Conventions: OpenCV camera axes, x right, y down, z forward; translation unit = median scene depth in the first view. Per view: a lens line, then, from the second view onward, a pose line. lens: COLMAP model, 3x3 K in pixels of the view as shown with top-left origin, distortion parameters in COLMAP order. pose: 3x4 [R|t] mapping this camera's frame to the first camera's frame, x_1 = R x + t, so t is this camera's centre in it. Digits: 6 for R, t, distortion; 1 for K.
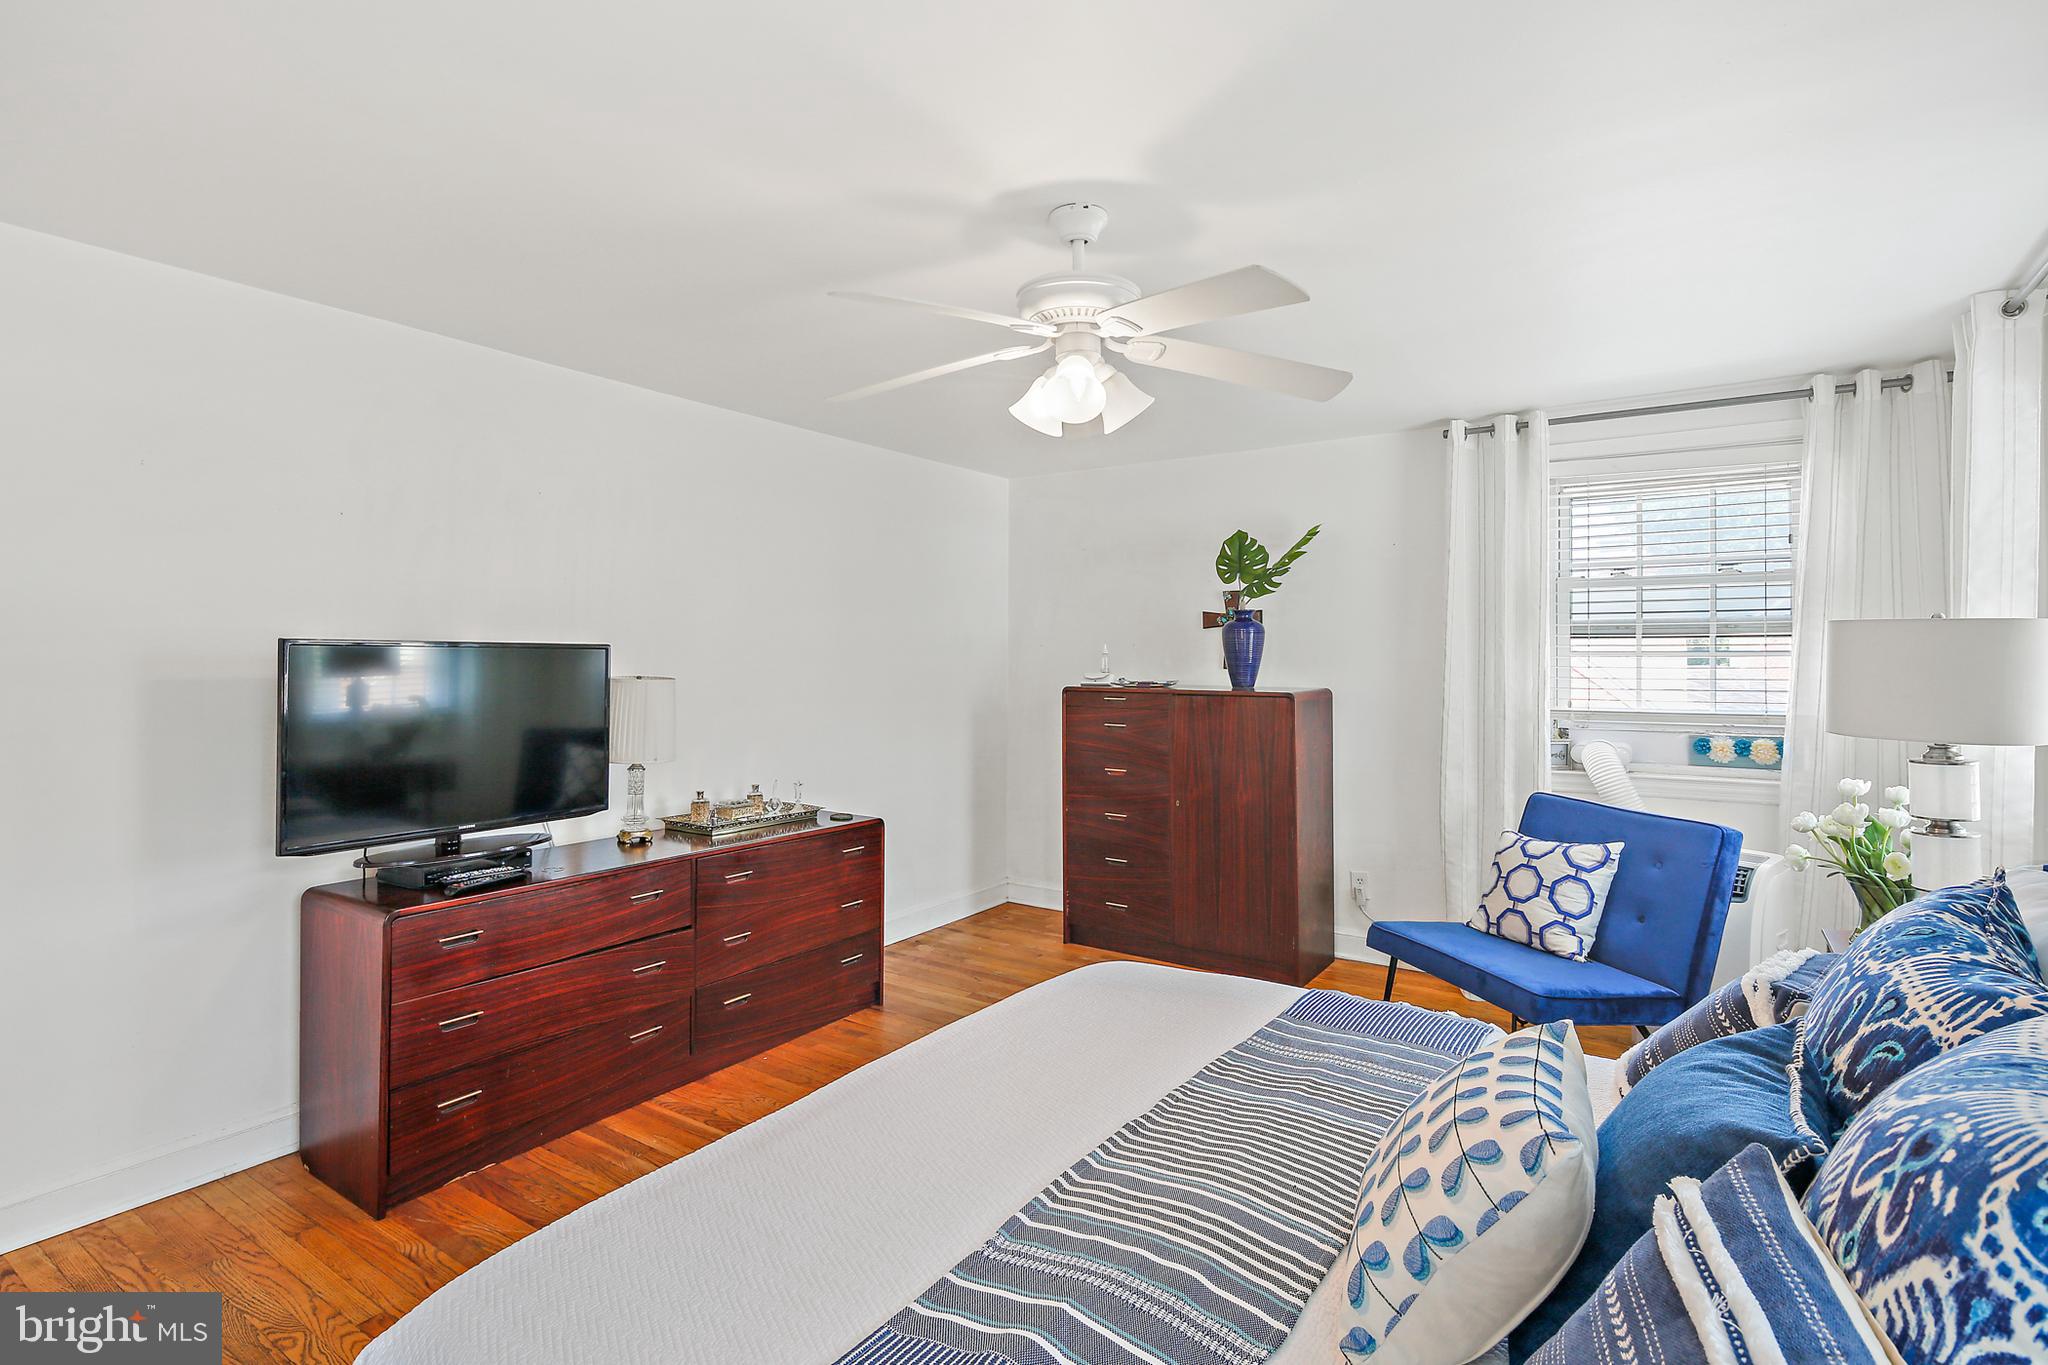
lens RADIAL K [[997.5, 0, 1024.6], [0, 997.5, 668.5], [0, 0, 1]] dist [0.002070, -0.000329]
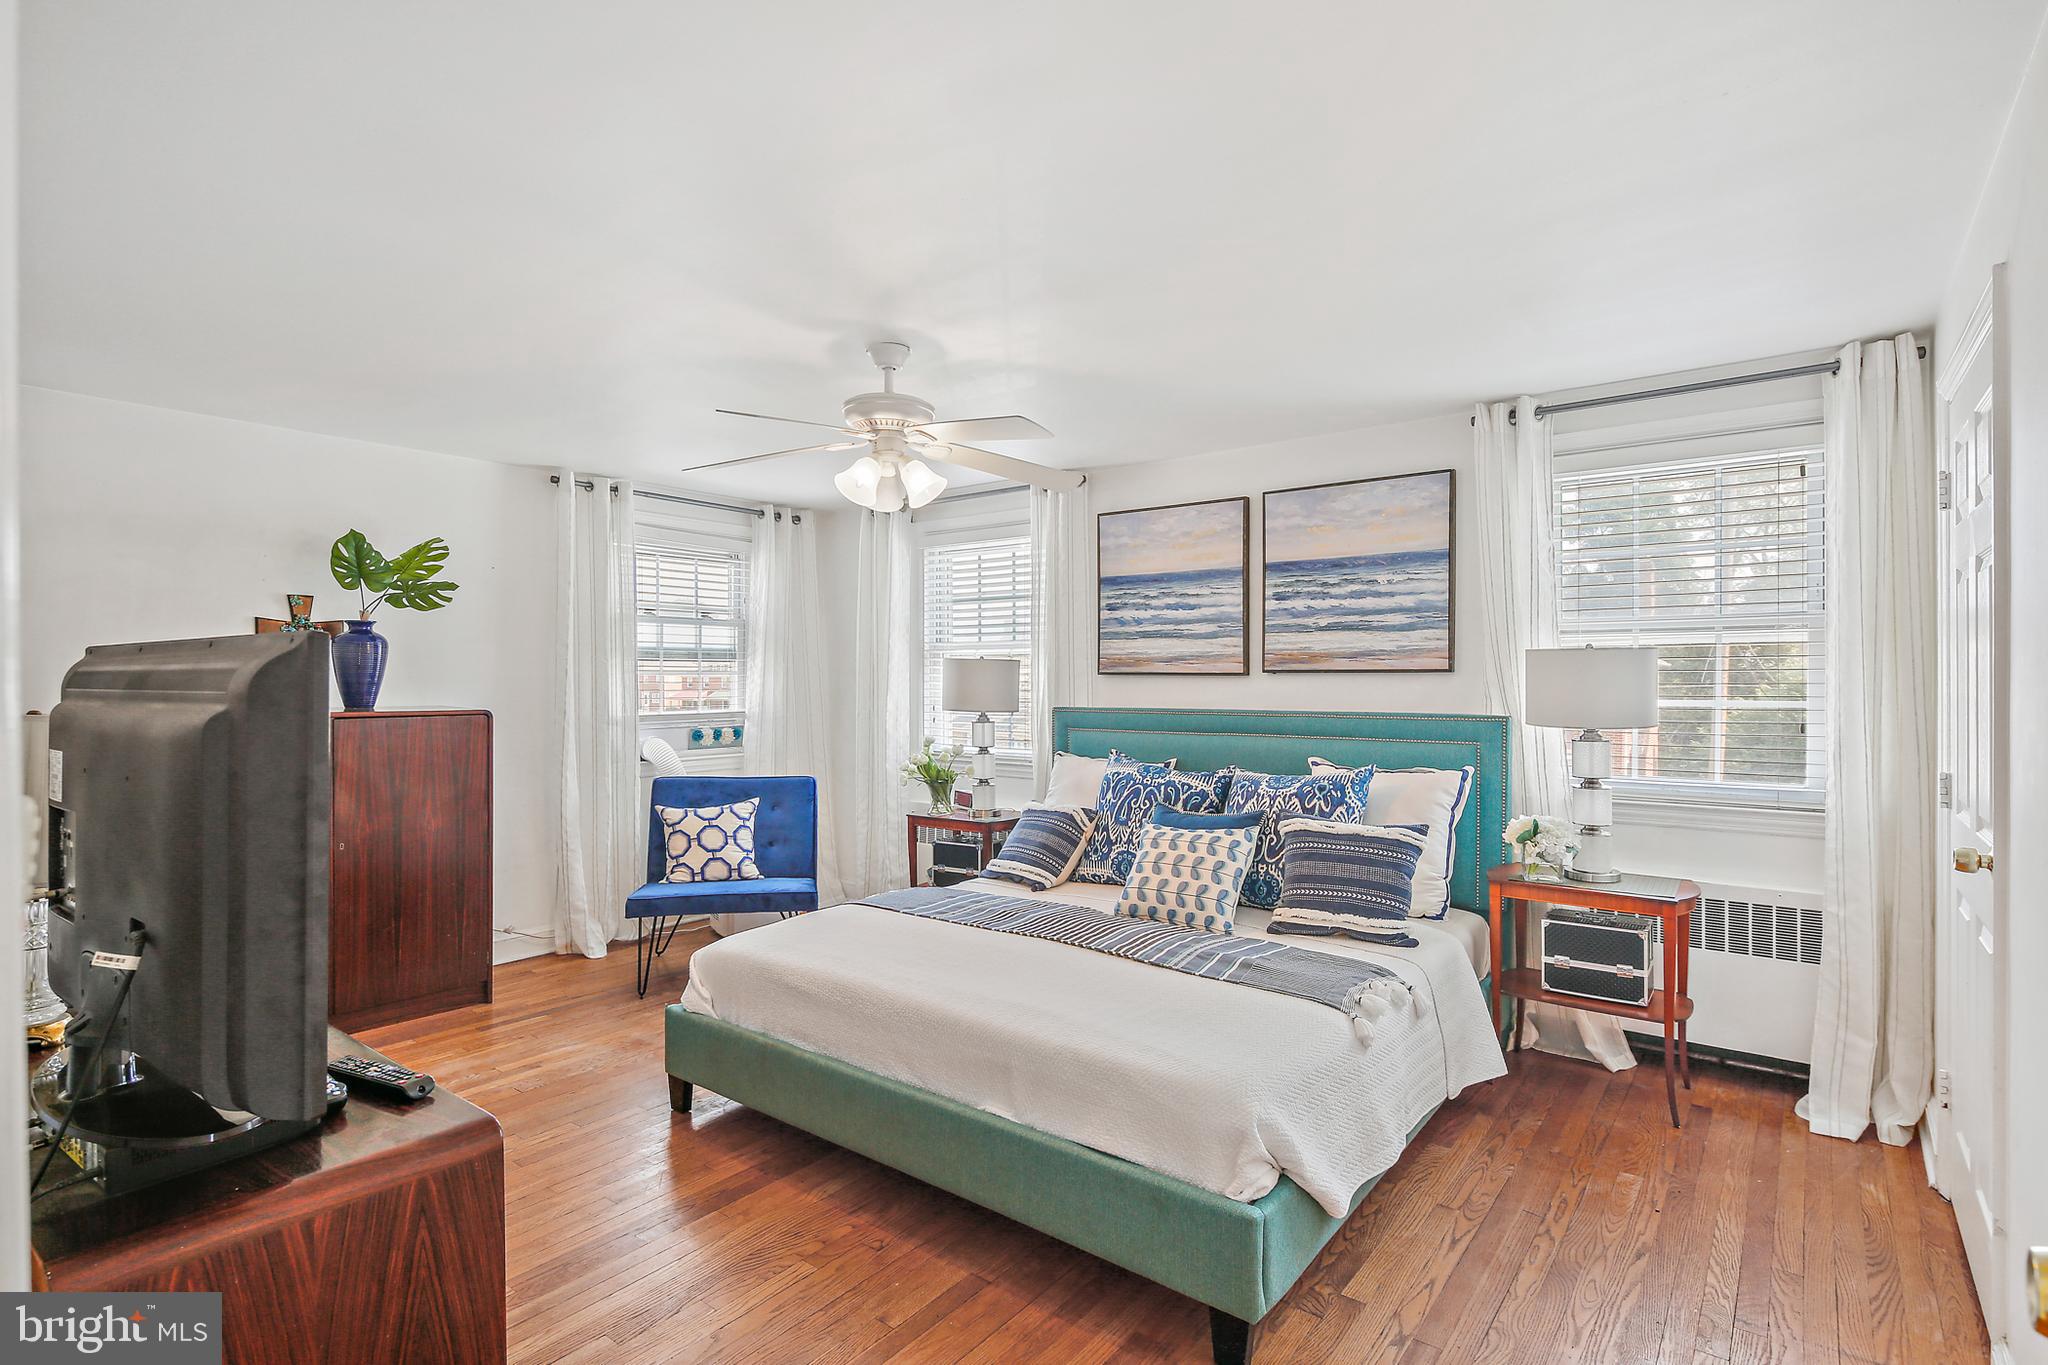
lens RADIAL K [[1002.1, 0, 1014.5], [0, 1002.1, 696.1], [0, 0, 1]] dist [-0.000035, -0.000642]
pose [[0.081993, -0.019546, 0.996441, -0.768984], [0.008525, 0.999785, 0.018910, -0.004144], [-0.996596, 0.006944, 0.082142, 0.426768]]
